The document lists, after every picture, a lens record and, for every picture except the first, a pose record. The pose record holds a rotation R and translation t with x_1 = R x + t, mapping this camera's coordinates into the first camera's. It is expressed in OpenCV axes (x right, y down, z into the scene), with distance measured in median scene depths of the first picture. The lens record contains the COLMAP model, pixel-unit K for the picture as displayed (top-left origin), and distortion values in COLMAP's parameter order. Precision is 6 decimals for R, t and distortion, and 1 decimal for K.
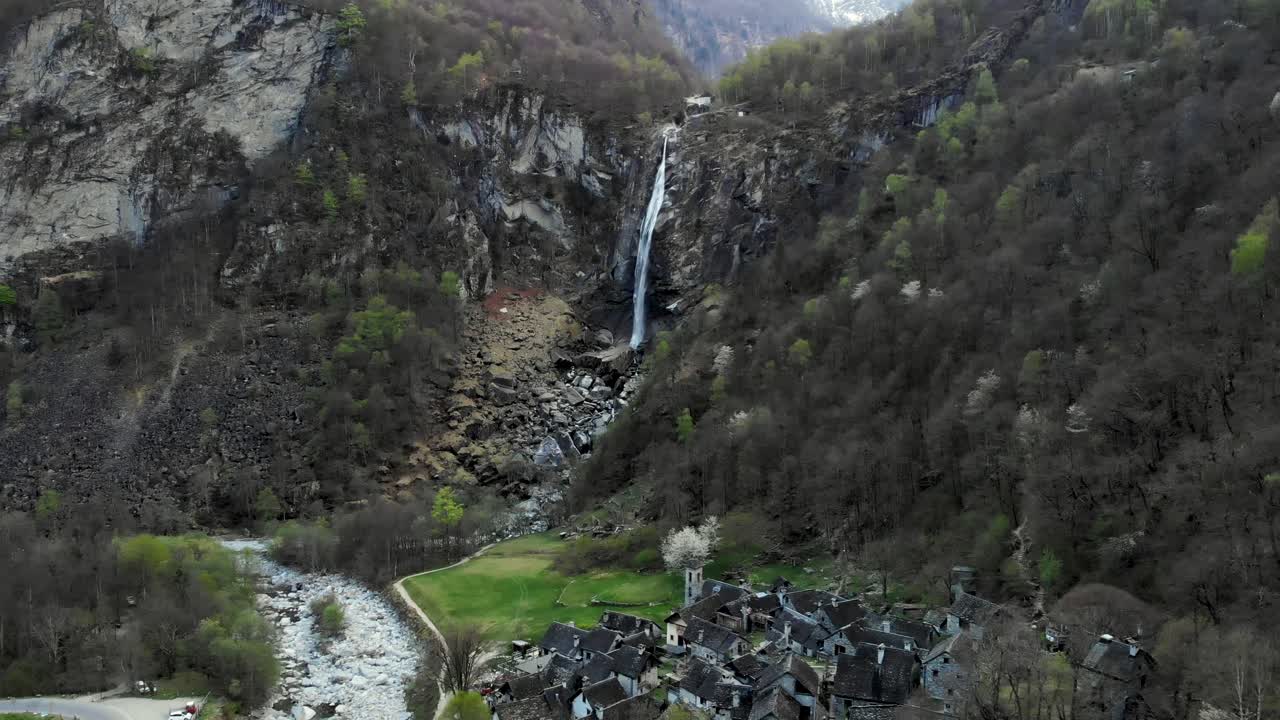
lens RADIAL K [[886.7, 0, 640.0], [0, 886.7, 360.0], [0, 0, 1]] dist [0.006135, 0.009346]
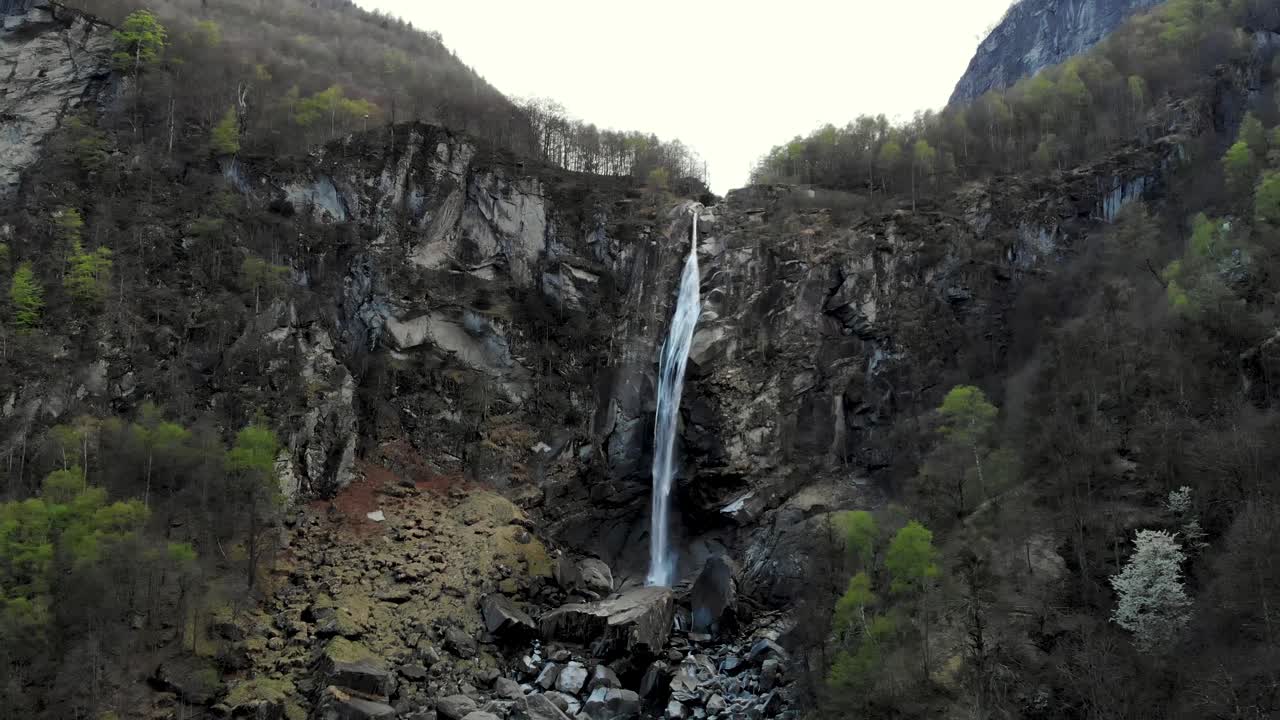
lens RADIAL K [[929.9, 0, 640.0], [0, 929.9, 360.0], [0, 0, 1]] dist [0.223958, -0.547264]
pose [[0.993689, 0.017482, 0.110803, -0.070658], [0.015928, 0.955782, -0.293644, 0.011772], [-0.111037, 0.293555, 0.949472, 0.475032]]
